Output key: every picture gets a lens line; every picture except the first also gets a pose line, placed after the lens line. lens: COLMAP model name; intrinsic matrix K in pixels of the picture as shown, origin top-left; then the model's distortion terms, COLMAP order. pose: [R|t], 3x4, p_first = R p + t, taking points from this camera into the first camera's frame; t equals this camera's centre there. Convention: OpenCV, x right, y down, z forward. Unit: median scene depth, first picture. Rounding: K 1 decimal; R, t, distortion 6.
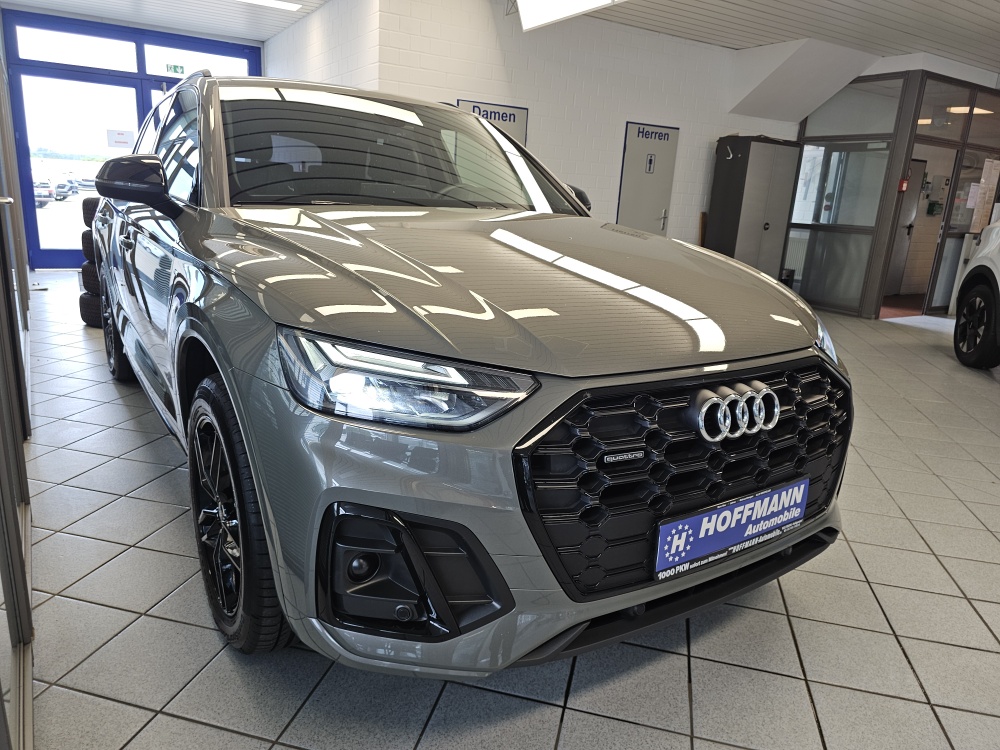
lens RADIAL K [[675.4, 0, 500.0], [0, 675.4, 375.0], [0, 0, 1]] dist [0.039594, -0.056017]
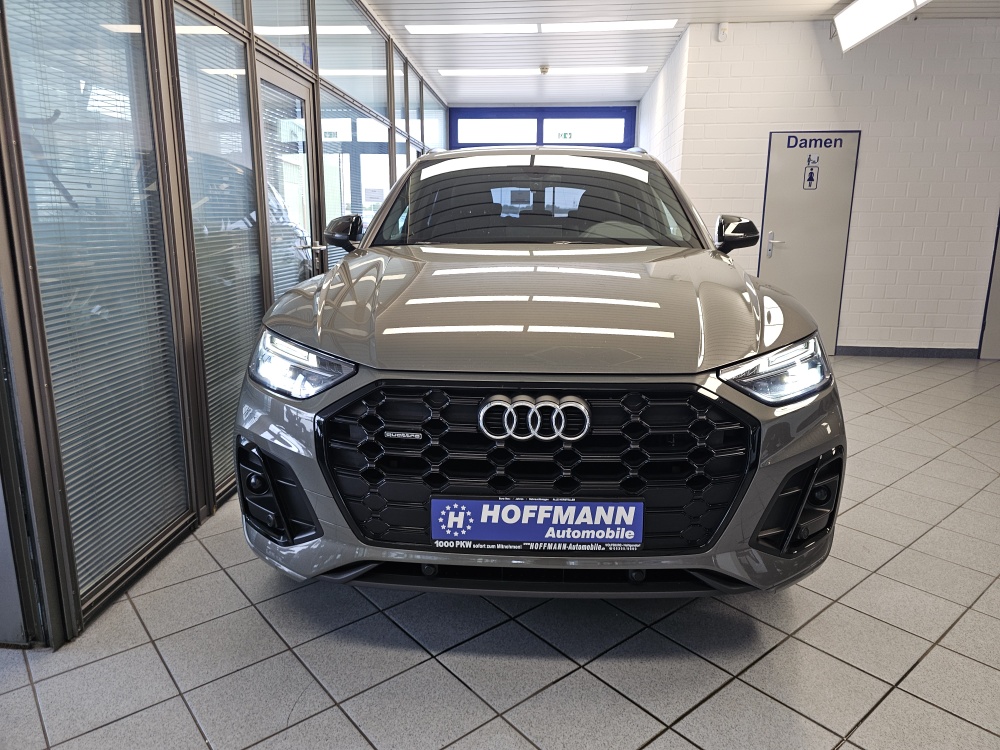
lens RADIAL K [[675.4, 0, 500.0], [0, 675.4, 375.0], [0, 0, 1]] dist [0.039594, -0.056017]
pose [[0.802683, 0.079878, -0.591032, 0.965520], [-0.114249, 0.993232, -0.020926, 0.015013], [0.585361, 0.084322, 0.806376, 0.081560]]
